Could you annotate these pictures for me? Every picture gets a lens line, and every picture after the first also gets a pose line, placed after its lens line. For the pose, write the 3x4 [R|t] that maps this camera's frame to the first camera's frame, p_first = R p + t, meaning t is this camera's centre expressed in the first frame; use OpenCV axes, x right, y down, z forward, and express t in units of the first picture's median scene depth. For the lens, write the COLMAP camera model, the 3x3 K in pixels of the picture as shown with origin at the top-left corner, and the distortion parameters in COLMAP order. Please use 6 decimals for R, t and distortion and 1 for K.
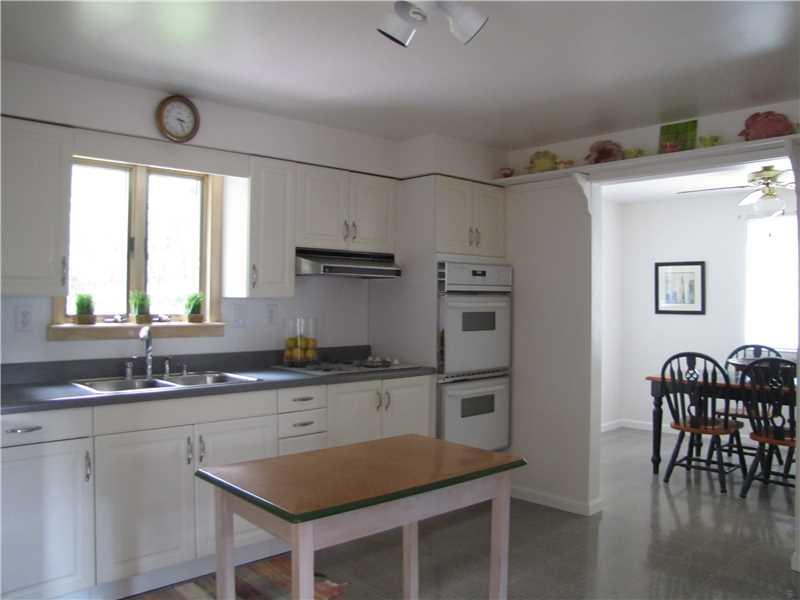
lens RADIAL K [[661.5, 0, 400.0], [0, 661.5, 300.0], [0, 0, 1]] dist [0.000697, -0.000613]
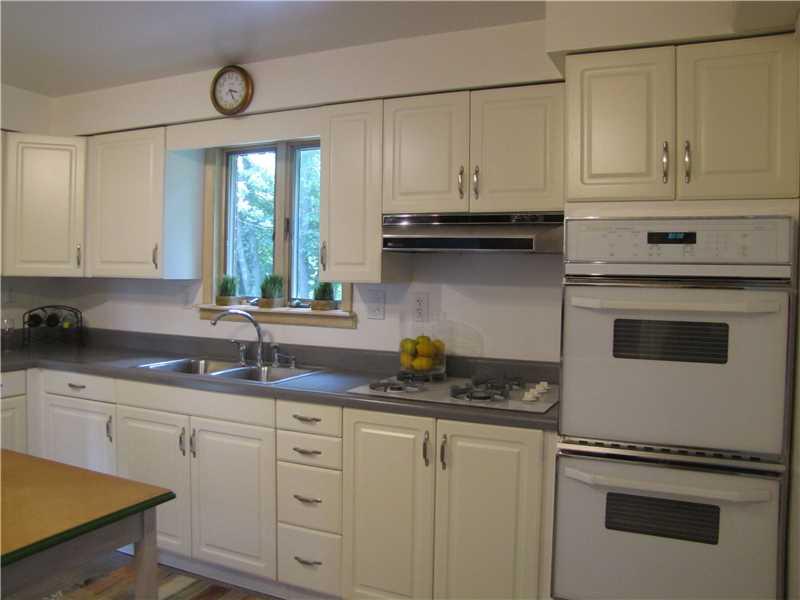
lens RADIAL K [[663.5, 0, 400.0], [0, 663.5, 300.0], [0, 0, 1]] dist [-0.086837, 0.001589]
pose [[0.398224, 0.030047, -0.916796, 0.531852], [-0.023528, 0.999469, 0.022537, -0.002884], [0.916987, 0.012596, 0.398719, 0.736036]]
